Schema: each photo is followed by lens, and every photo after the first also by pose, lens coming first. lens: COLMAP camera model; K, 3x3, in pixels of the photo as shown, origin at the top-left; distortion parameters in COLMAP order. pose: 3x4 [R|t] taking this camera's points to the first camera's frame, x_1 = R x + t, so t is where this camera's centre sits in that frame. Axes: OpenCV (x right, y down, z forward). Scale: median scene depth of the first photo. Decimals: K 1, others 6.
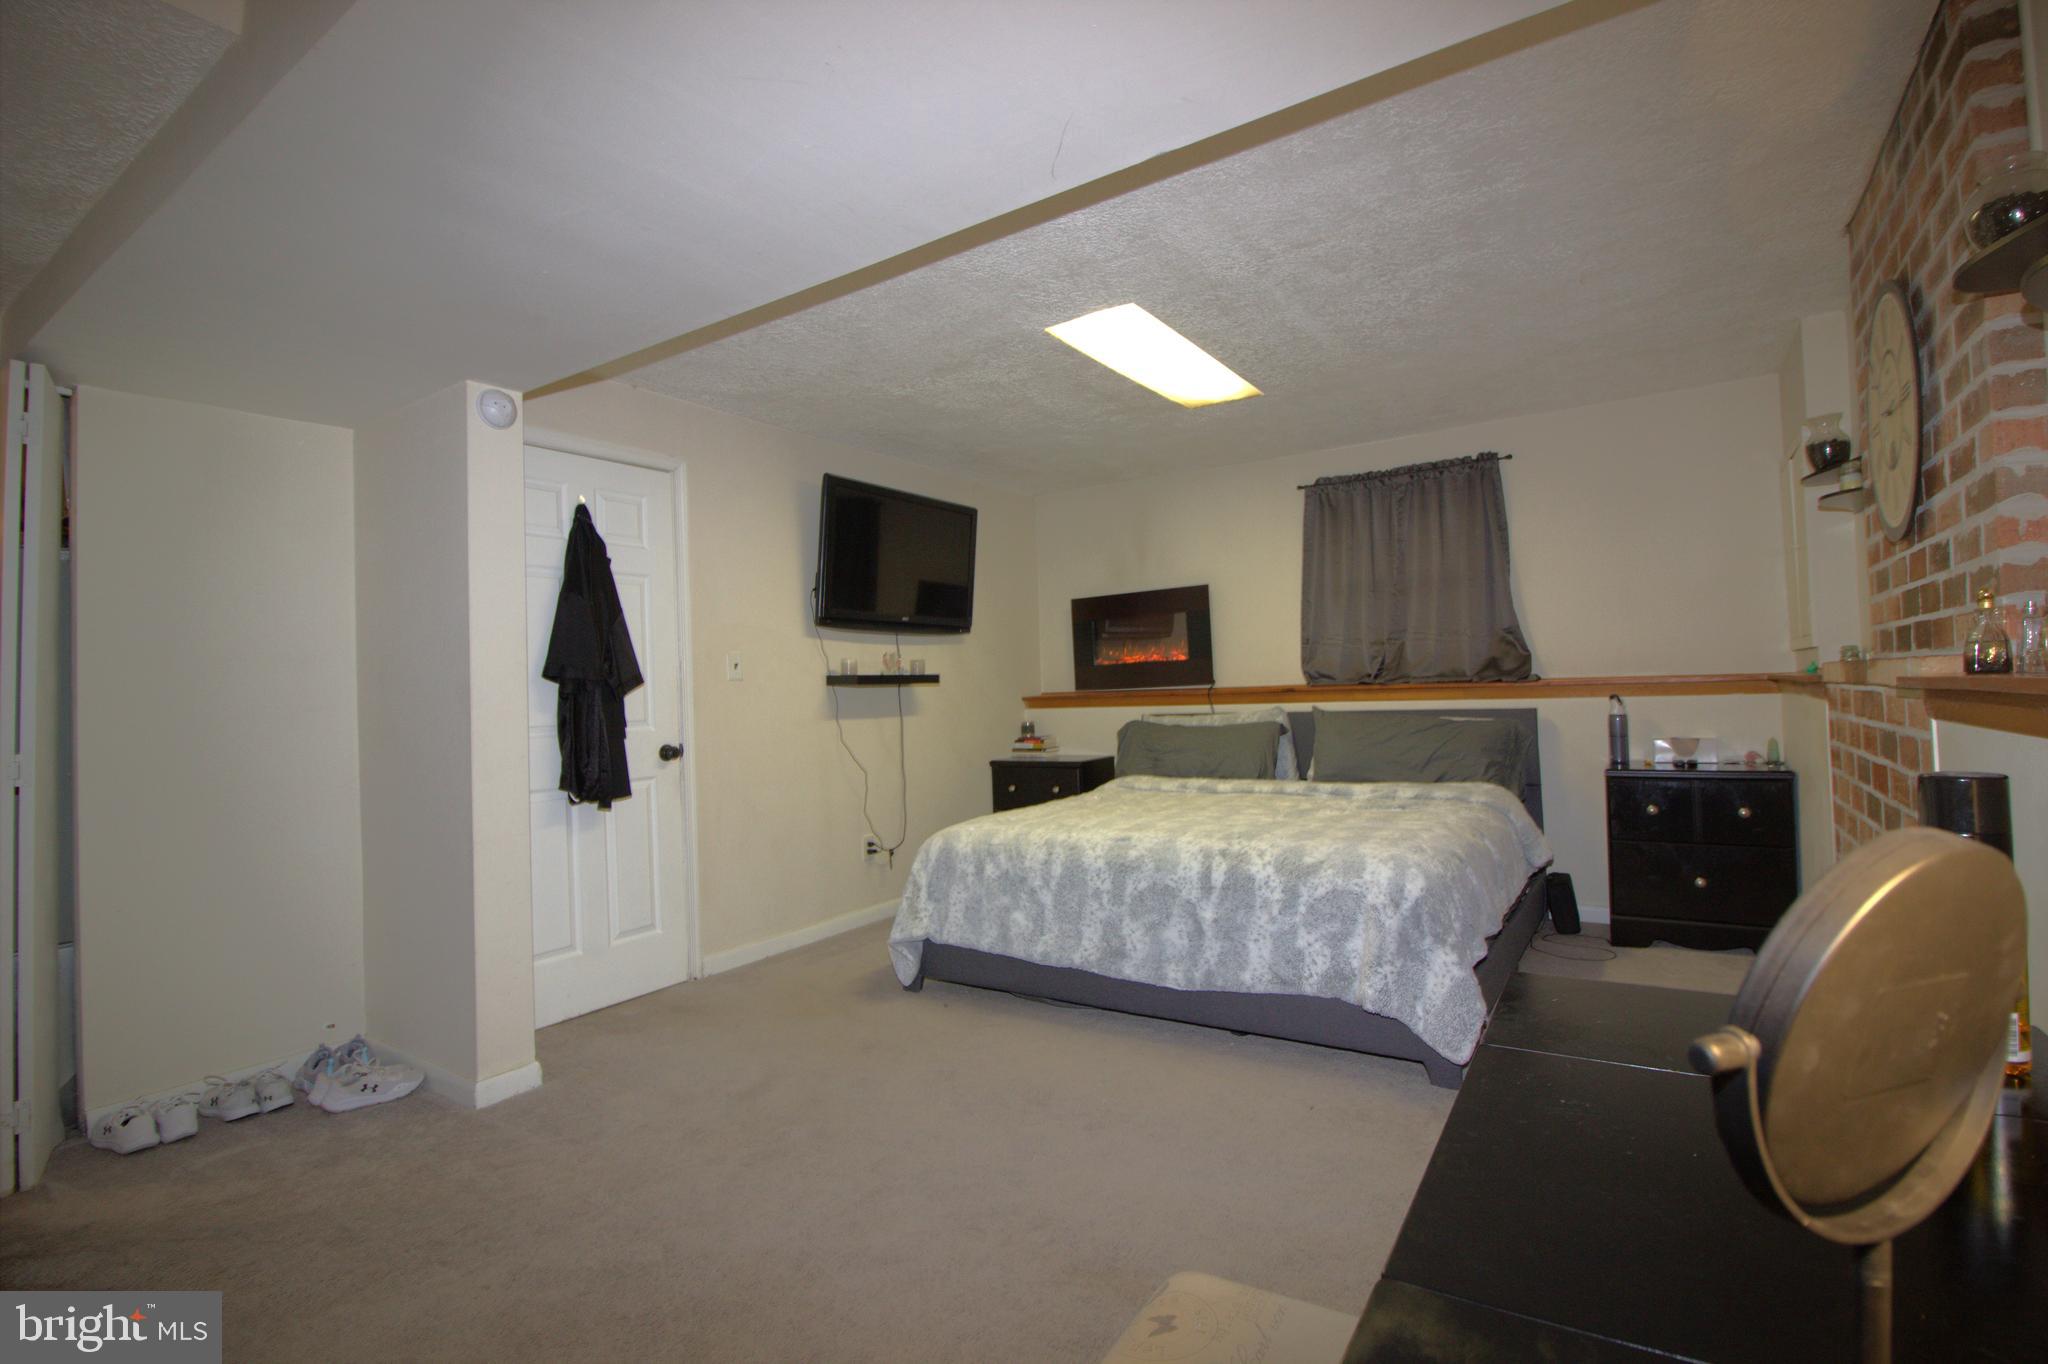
lens RADIAL K [[936.8, 0, 1024.0], [0, 936.8, 682.0], [0, 0, 1]] dist [-0.001123, 0.000040]
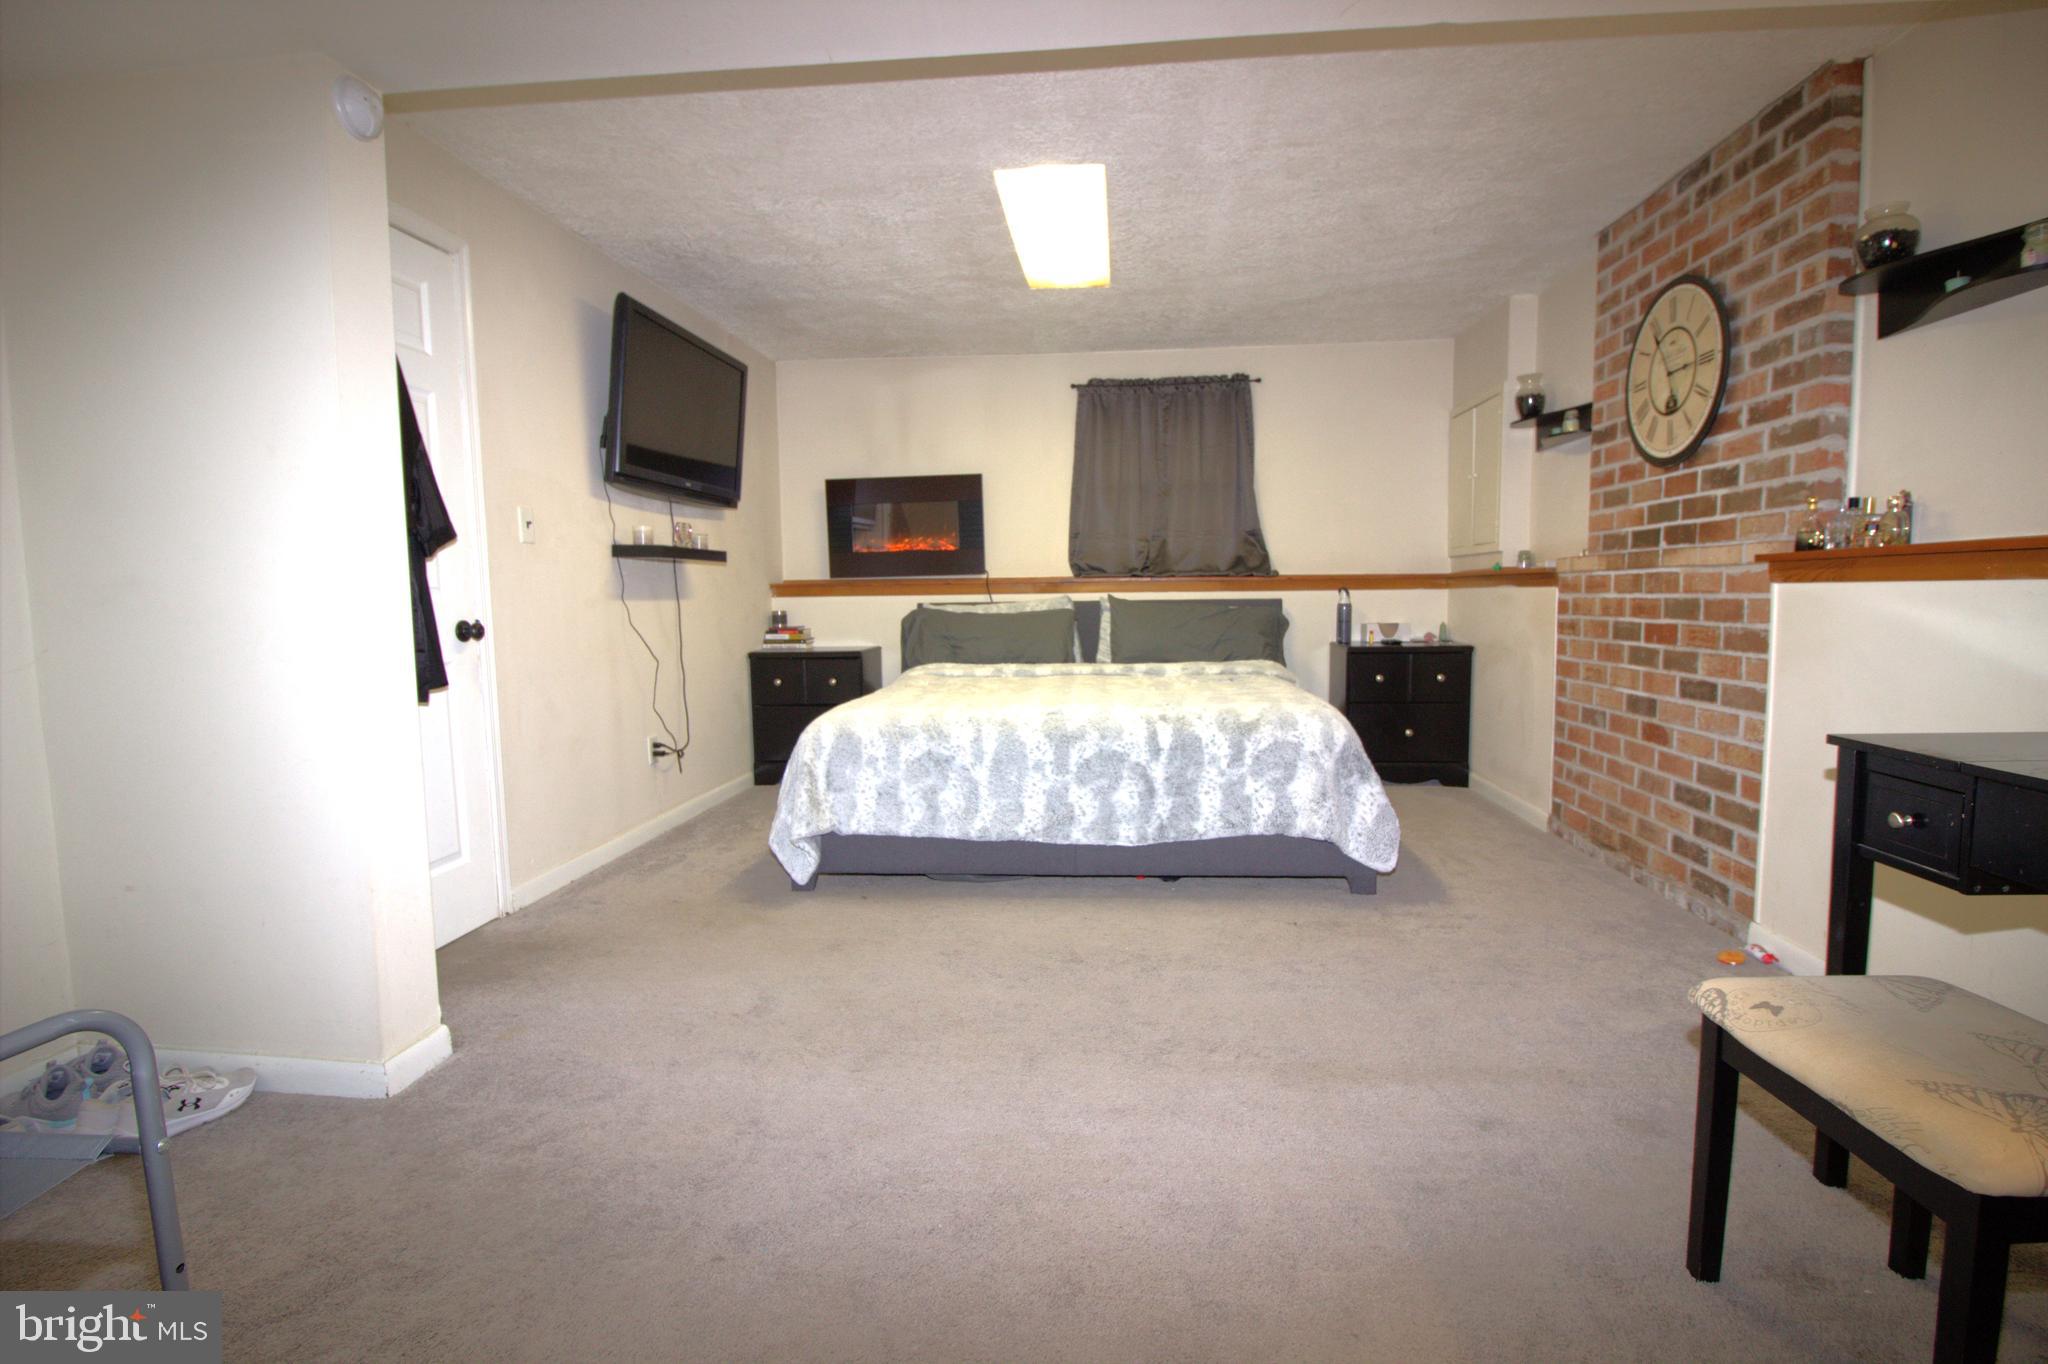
lens RADIAL K [[946.8, 0, 1024.0], [0, 946.8, 682.0], [0, 0, 1]] dist [-0.000334, -0.000490]
pose [[0.881663, -0.021764, 0.471378, -0.359783], [-0.021988, 0.995956, 0.087111, 0.041430], [-0.471367, -0.087167, 0.877619, 0.103491]]
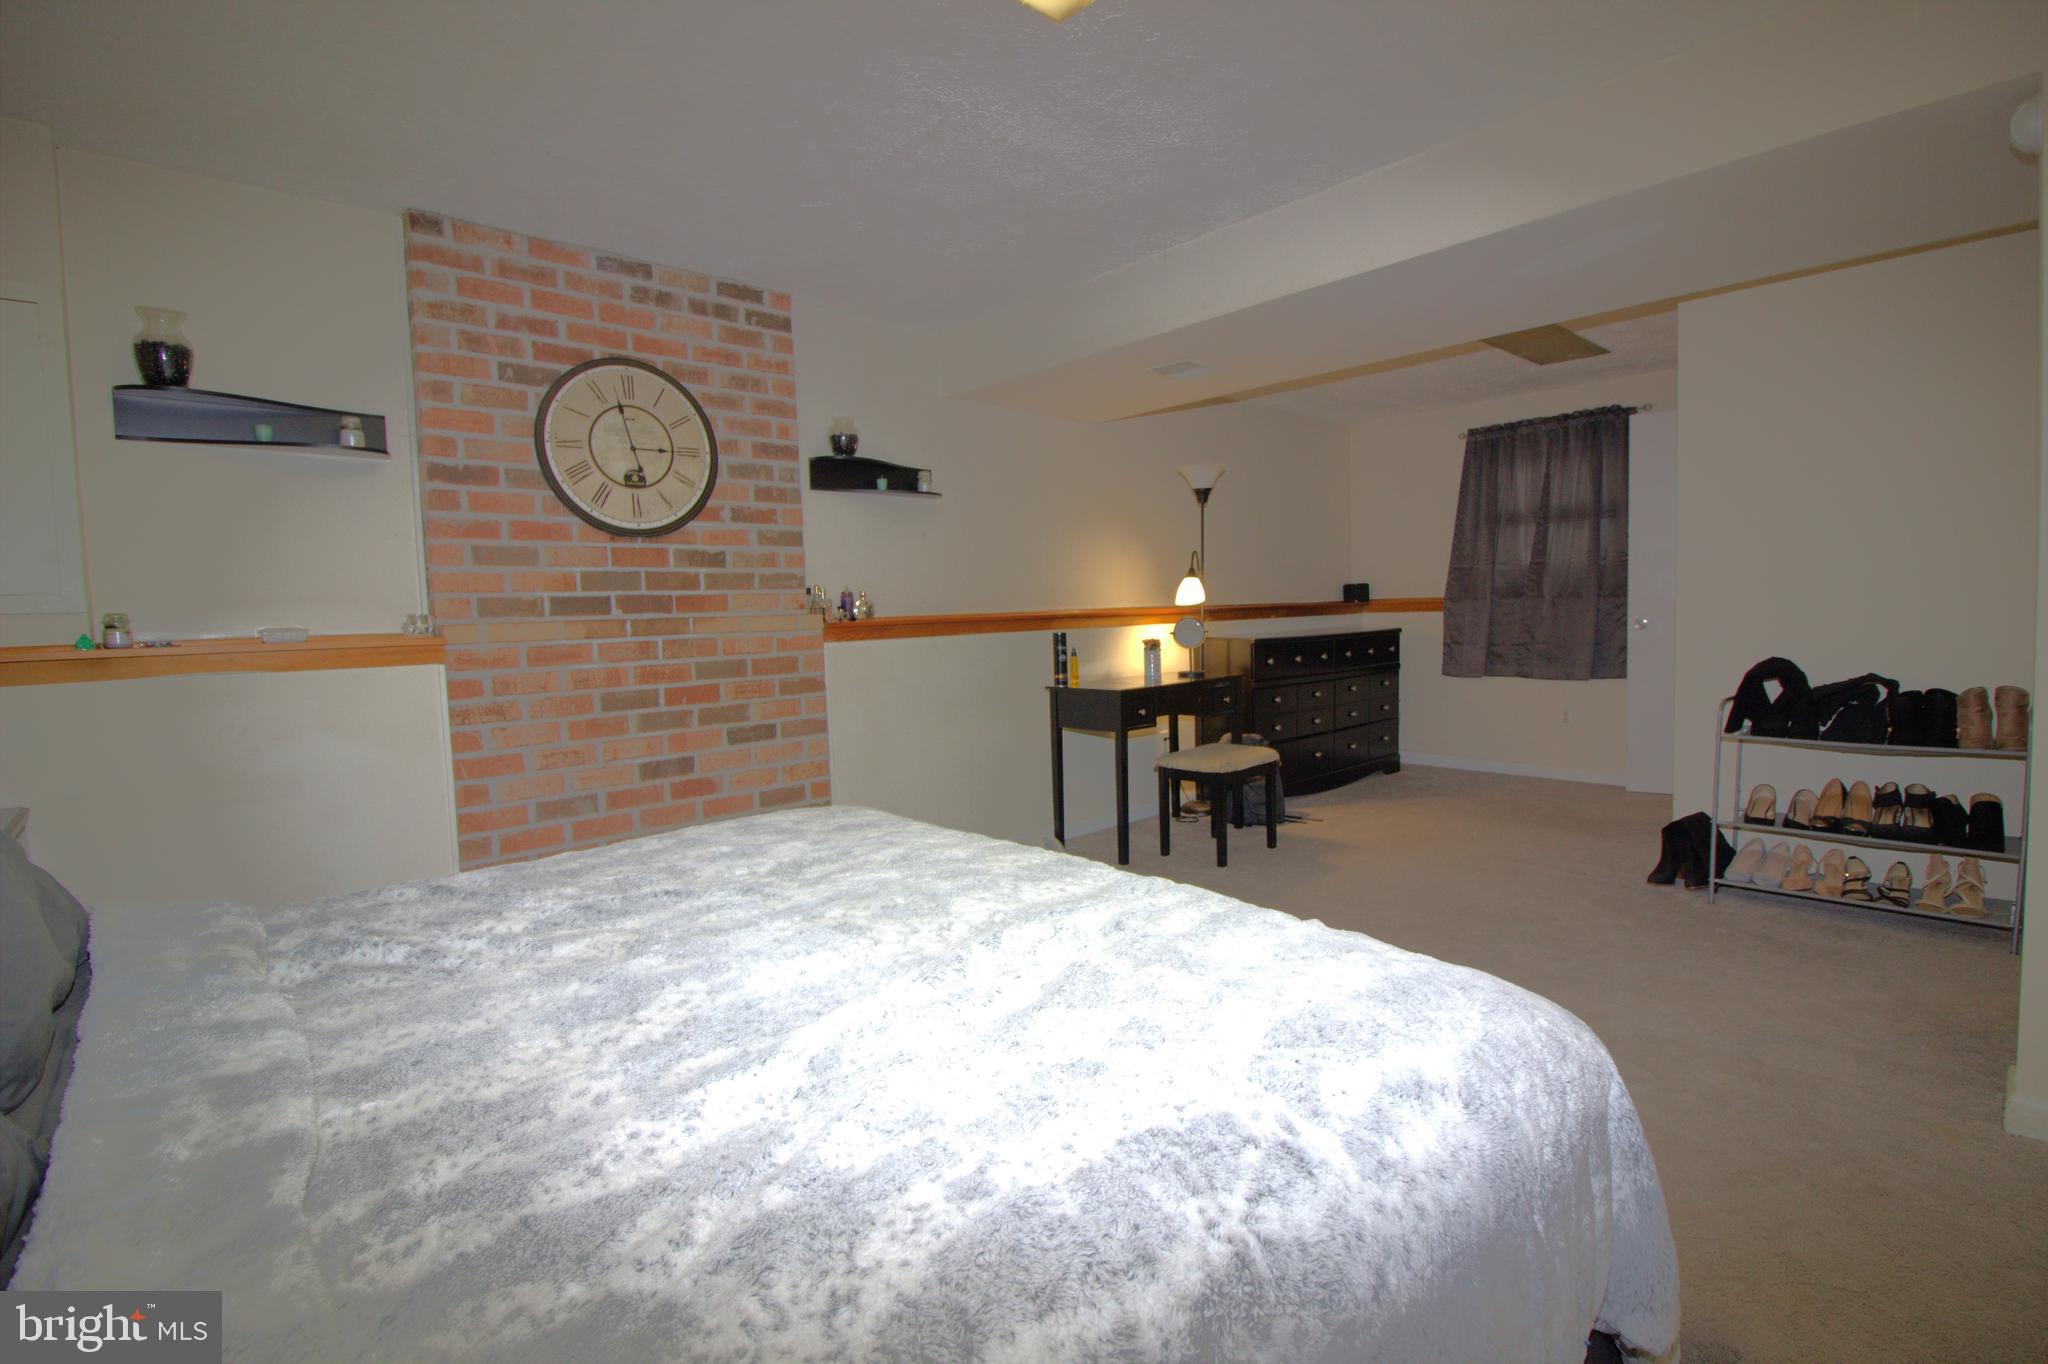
lens RADIAL K [[946.8, 0, 1024.0], [0, 946.8, 682.0], [0, 0, 1]] dist [-0.000334, -0.000490]
pose [[-0.969617, 0.050082, 0.239448, 0.001867], [0.064885, 0.996412, 0.054337, 0.018884], [-0.235867, 0.068223, -0.969388, 1.363160]]
